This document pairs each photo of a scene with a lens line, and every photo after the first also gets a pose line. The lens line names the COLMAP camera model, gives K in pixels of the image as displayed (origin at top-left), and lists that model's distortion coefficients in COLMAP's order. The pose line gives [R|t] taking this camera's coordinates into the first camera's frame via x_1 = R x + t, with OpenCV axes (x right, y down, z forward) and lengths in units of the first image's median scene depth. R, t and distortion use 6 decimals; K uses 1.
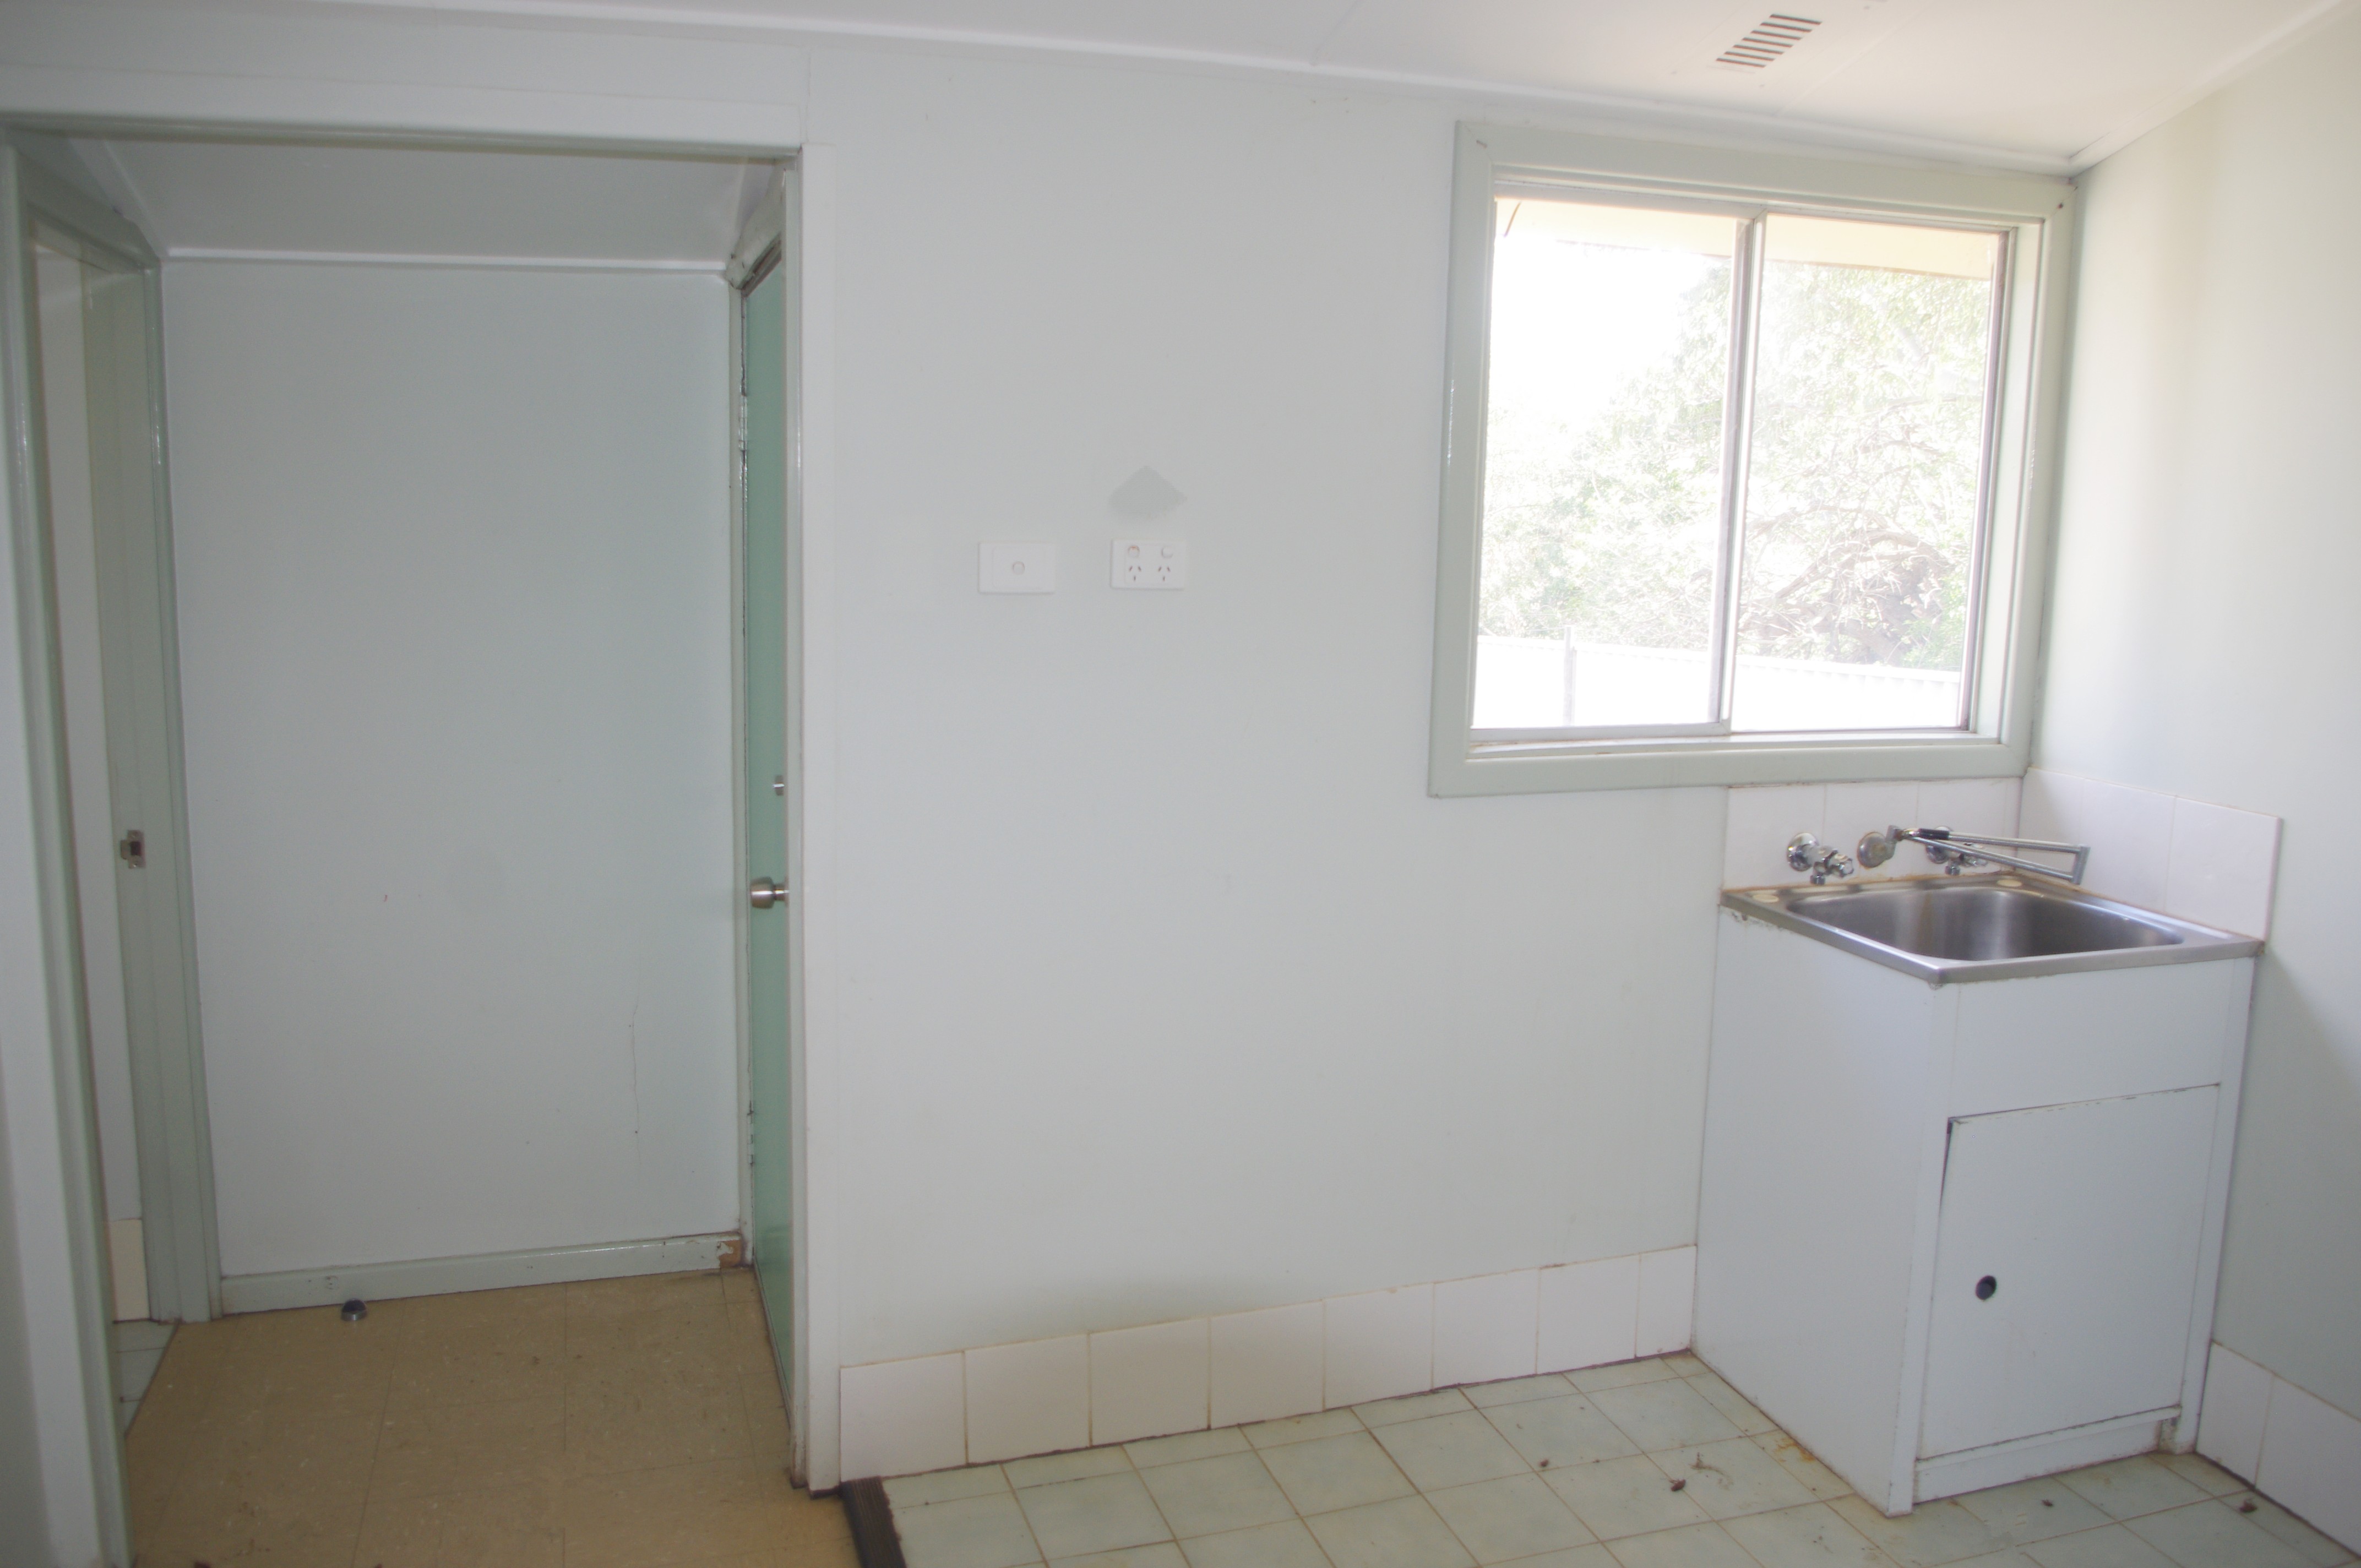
lens RADIAL K [[1931.1, 0, 1179.8], [0, 1931.1, 779.1], [0, 0, 1]] dist [-0.013890, 0.003199]
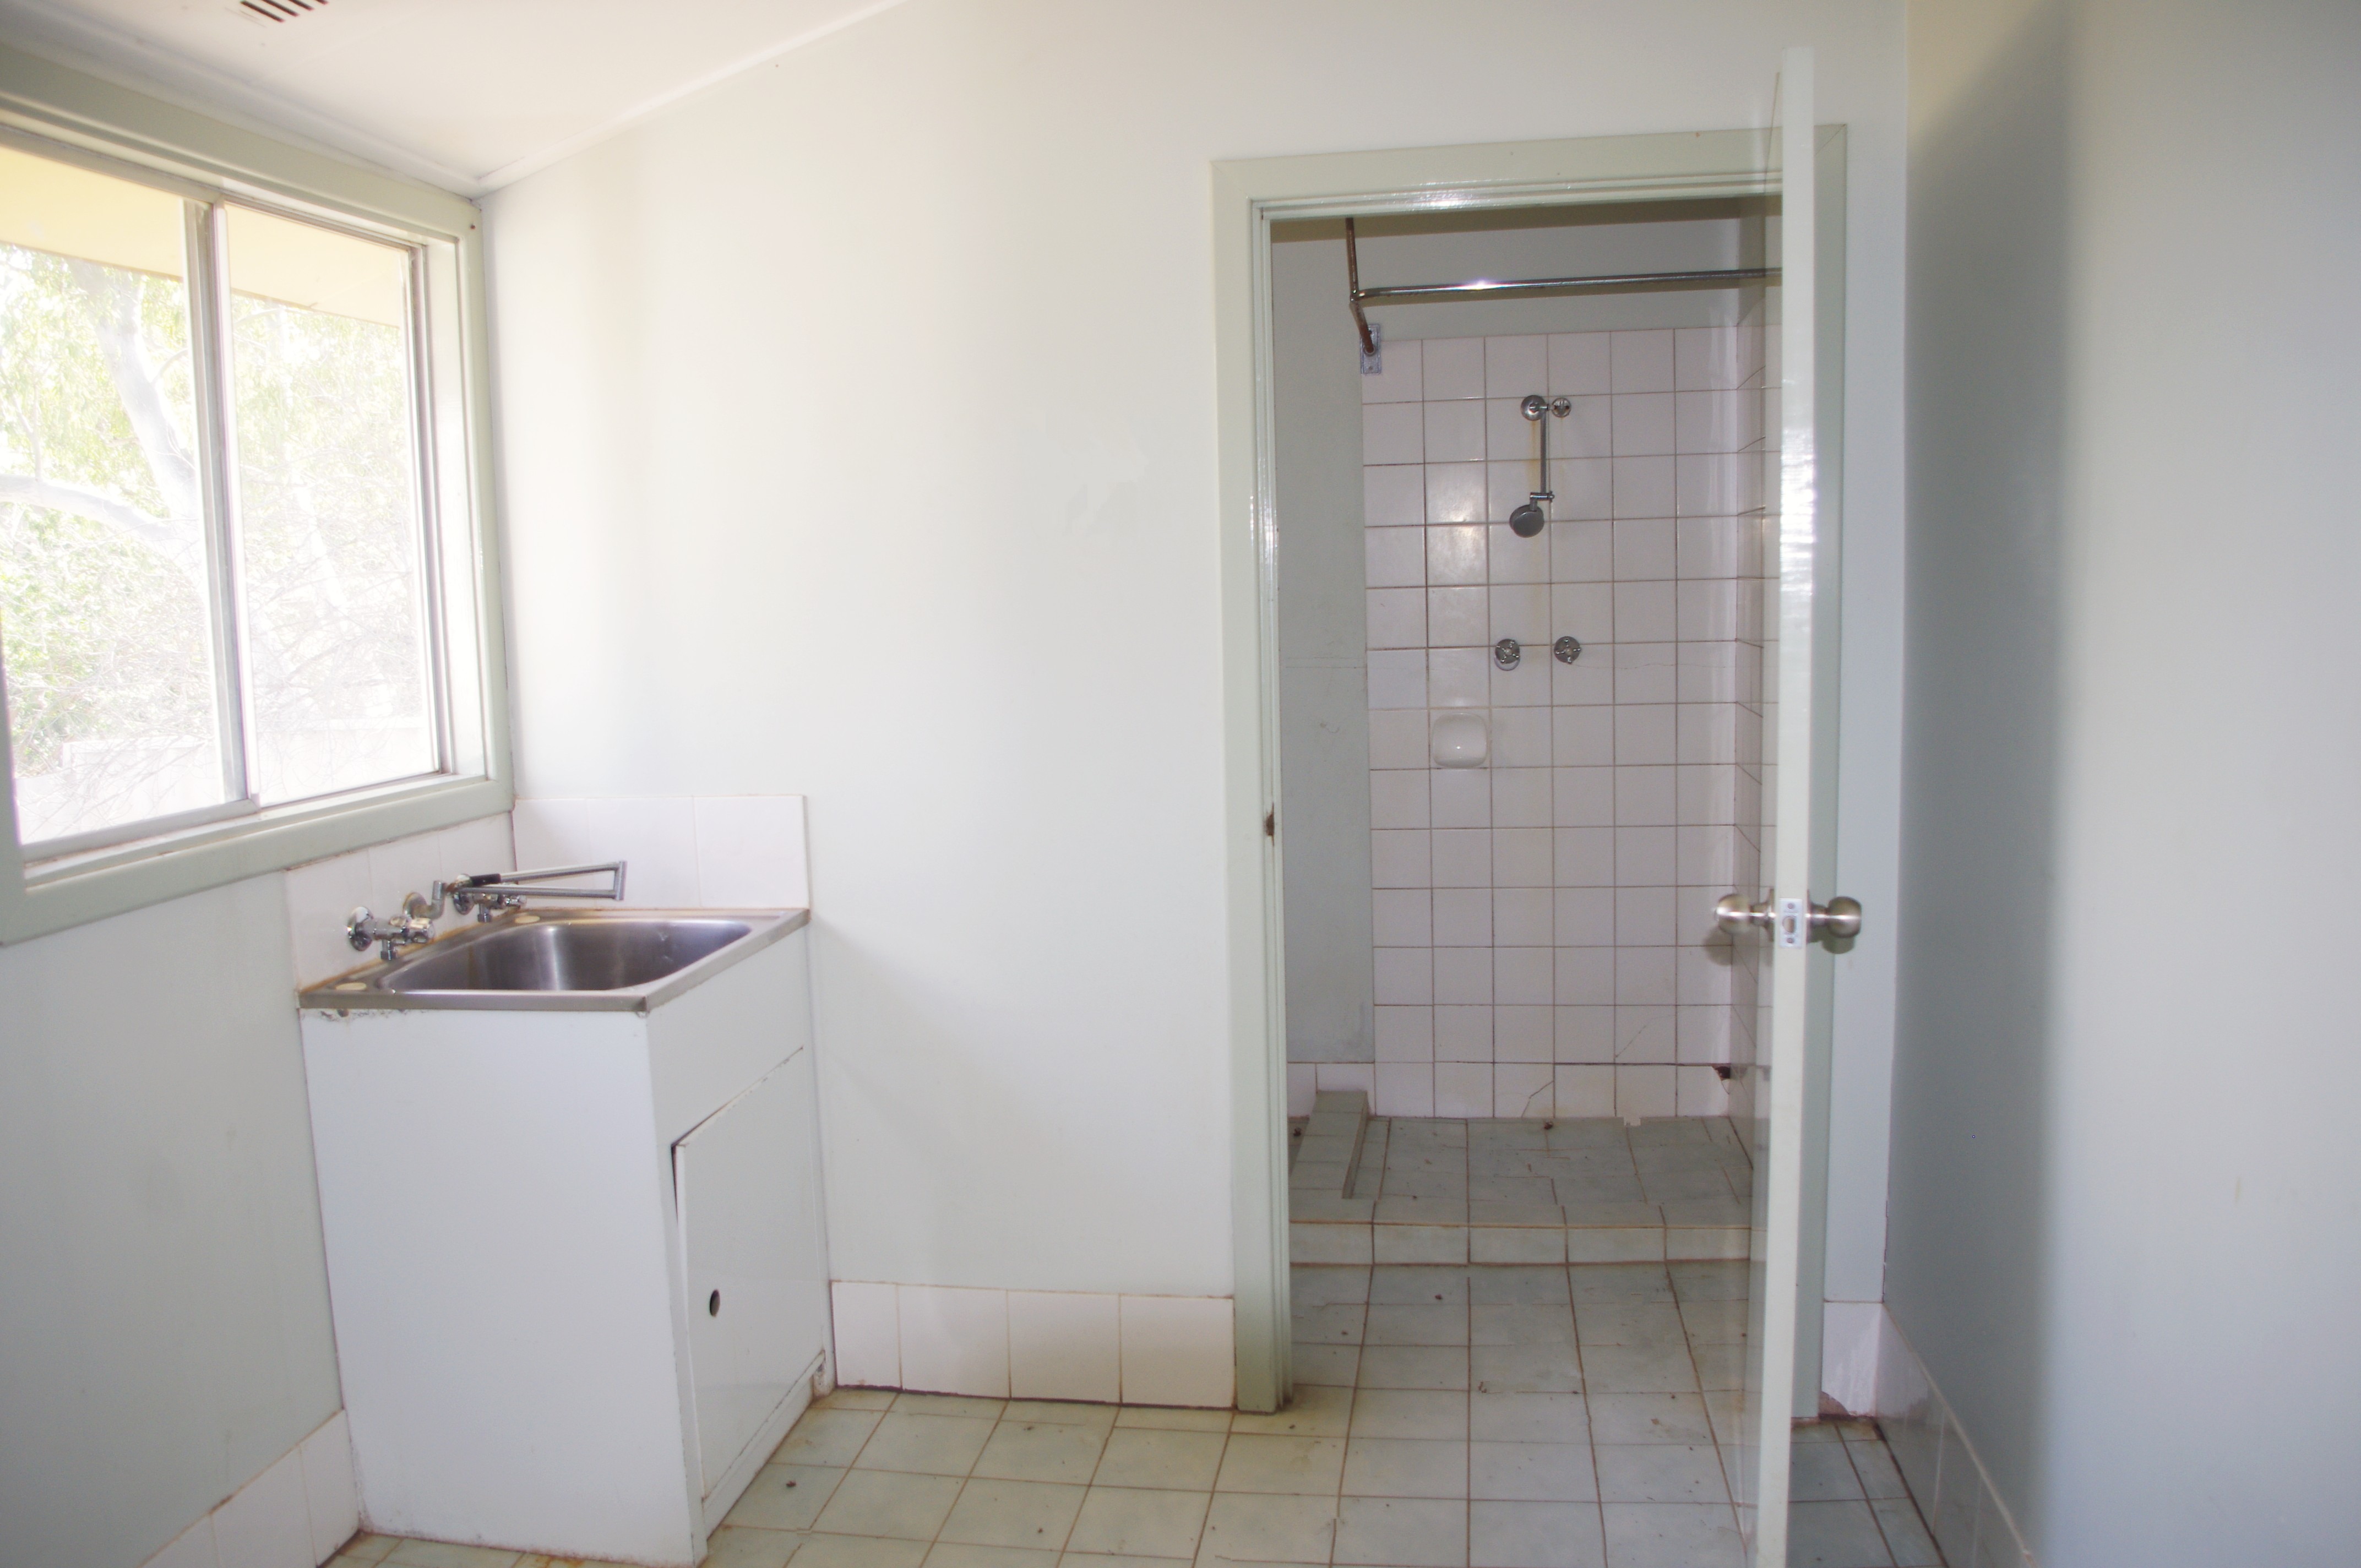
lens RADIAL K [[1931.1, 0, 1178.2], [0, 1931.1, 785.0], [0, 0, 1]] dist [-0.013890, 0.003199]
pose [[0.495718, -0.145619, 0.856188, -0.240668], [0.183641, 0.981127, 0.060543, -0.011643], [-0.848846, 0.127219, 0.513104, 0.223398]]
